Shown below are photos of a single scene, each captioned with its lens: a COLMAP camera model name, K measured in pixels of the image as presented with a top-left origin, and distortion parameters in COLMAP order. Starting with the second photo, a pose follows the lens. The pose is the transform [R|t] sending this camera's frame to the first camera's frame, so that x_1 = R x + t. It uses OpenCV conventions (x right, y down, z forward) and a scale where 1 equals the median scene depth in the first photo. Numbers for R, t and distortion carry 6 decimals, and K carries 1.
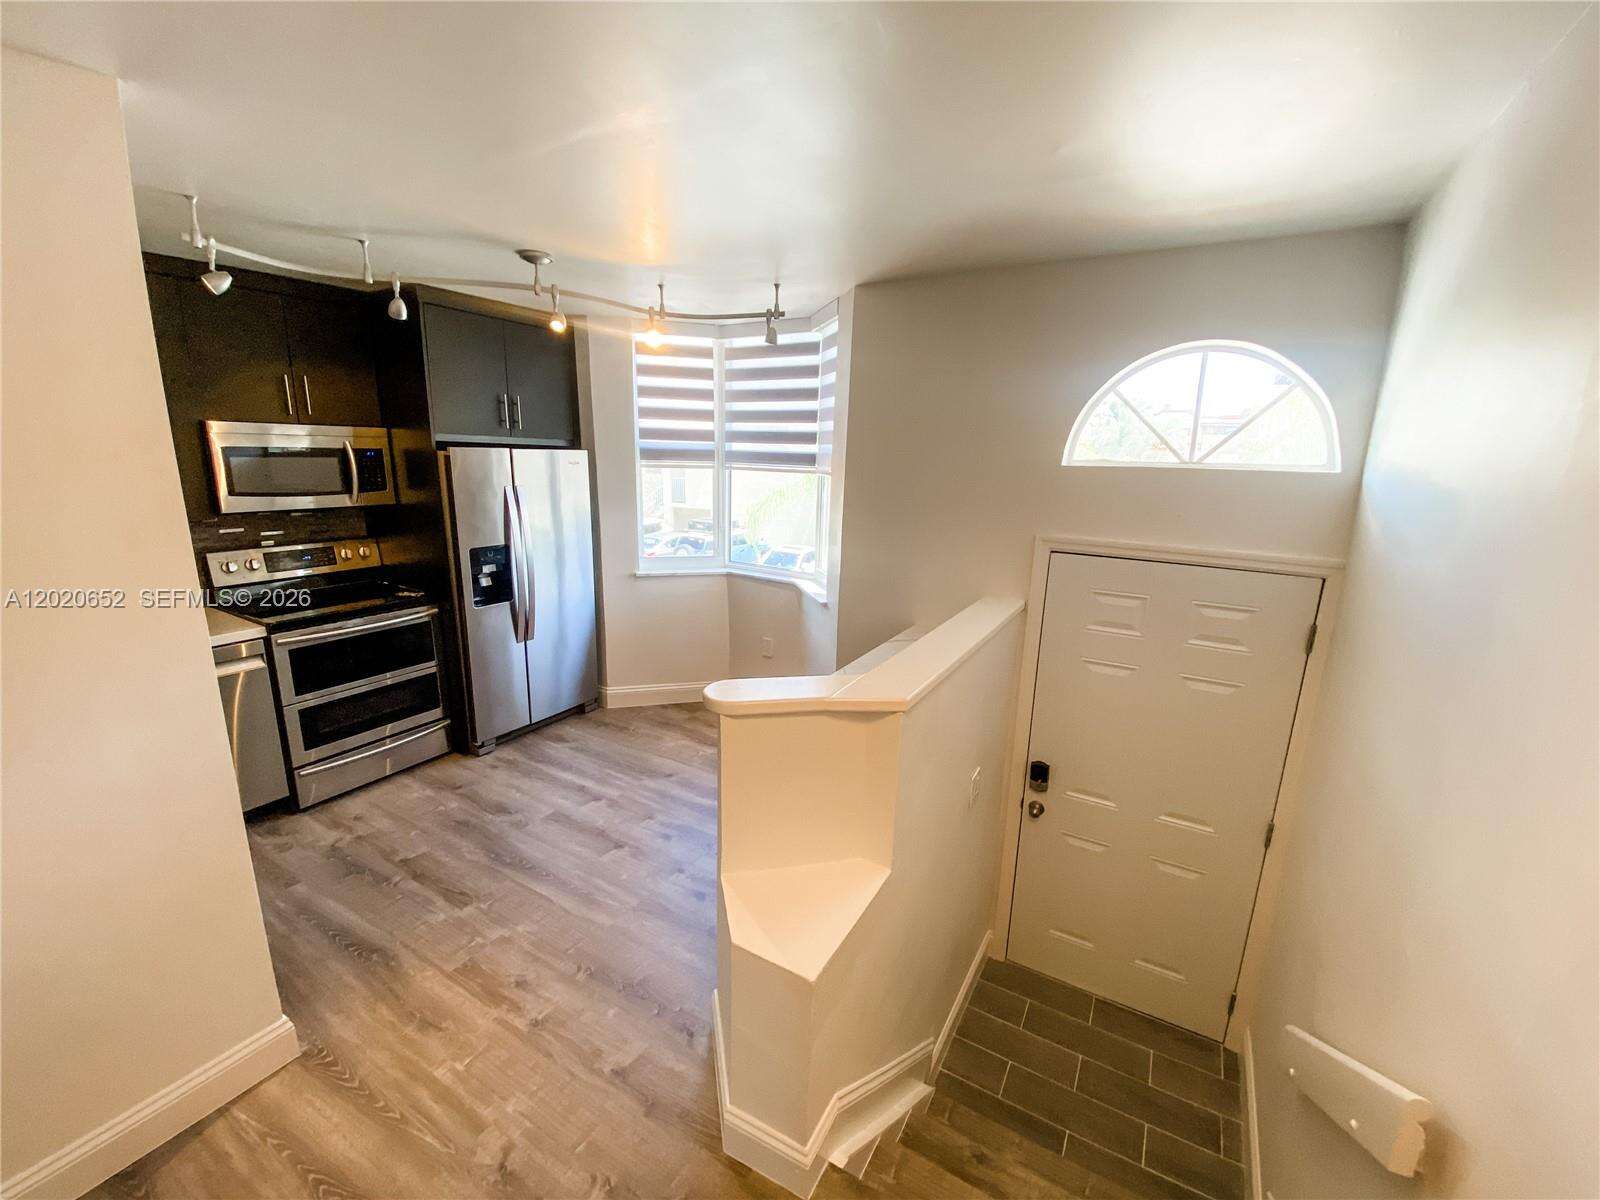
lens RADIAL K [[645.9, 0, 801.2], [0, 645.9, 609.4], [0, 0, 1]] dist [-0.005547, -0.002993]
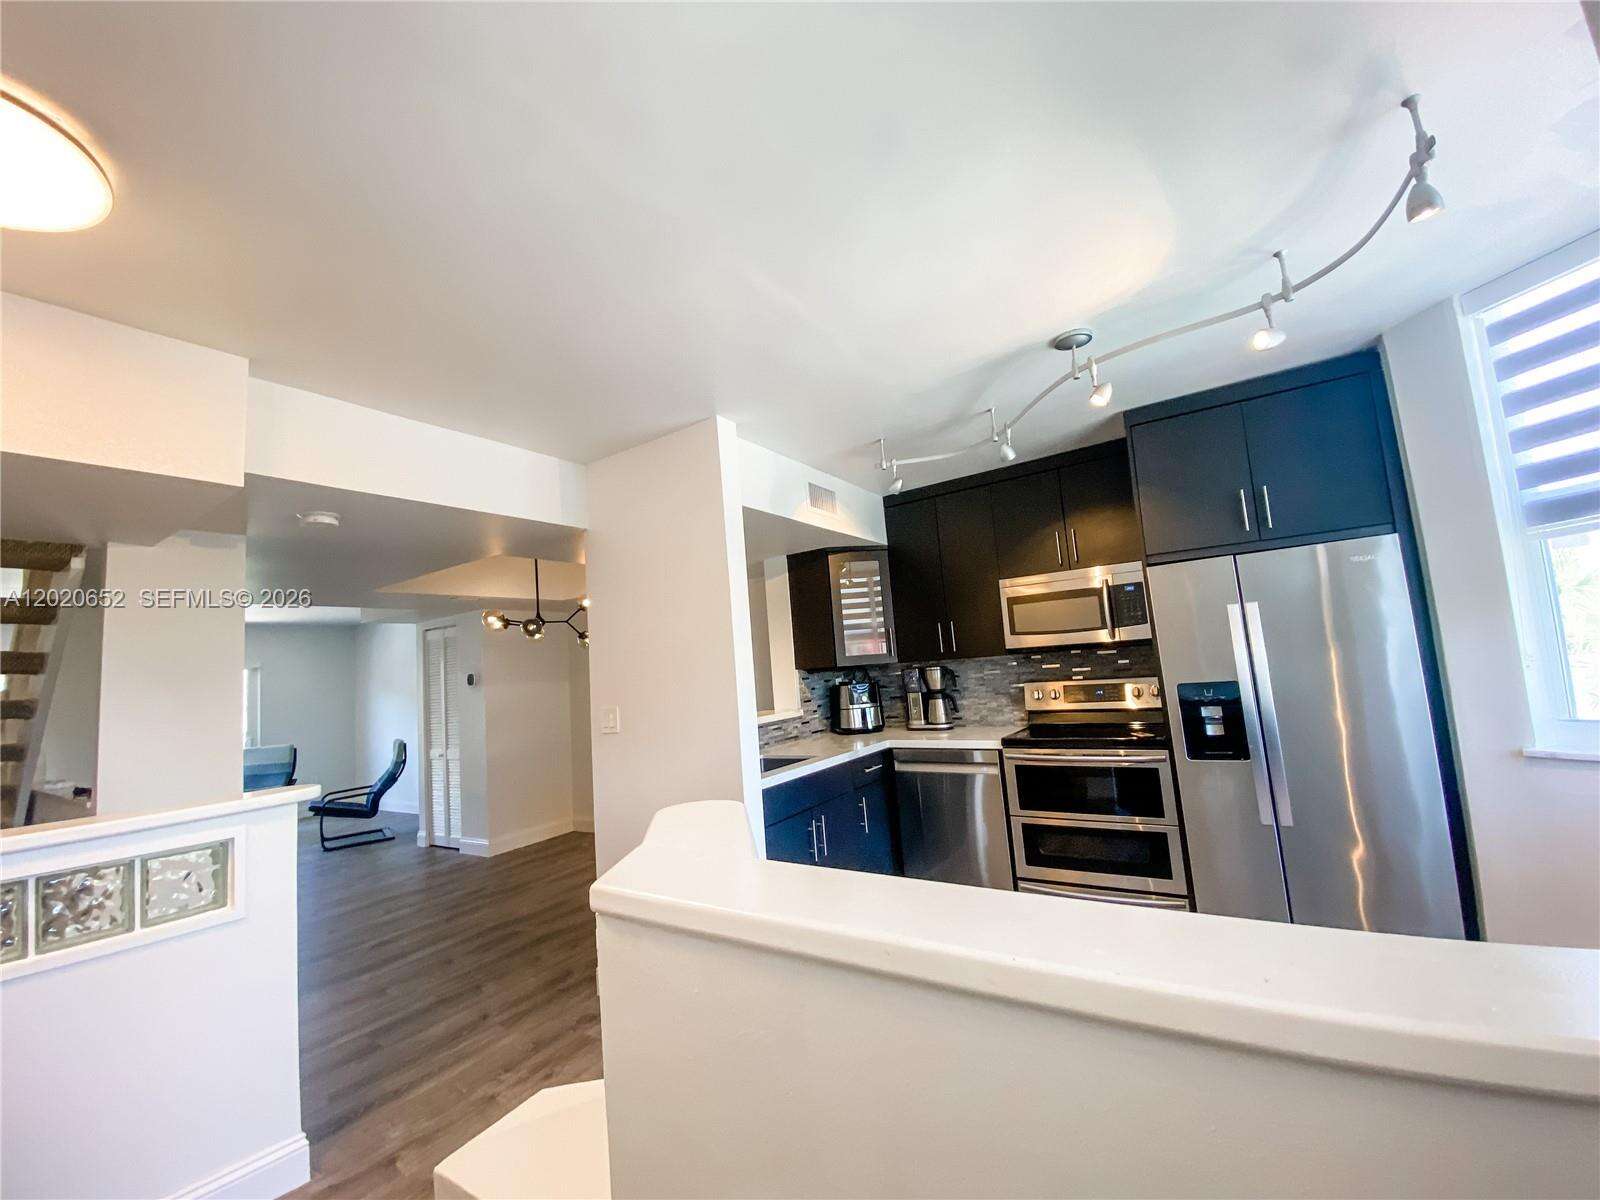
lens RADIAL K [[645.9, 0, 788.1], [0, 645.9, 600.0], [0, 0, 1]] dist [-0.005547, -0.002993]
pose [[-0.057468, -0.128013, -0.990106, 0.375573], [-0.169516, 0.978595, -0.116686, -0.020439], [0.983850, 0.161134, -0.077938, 0.621178]]
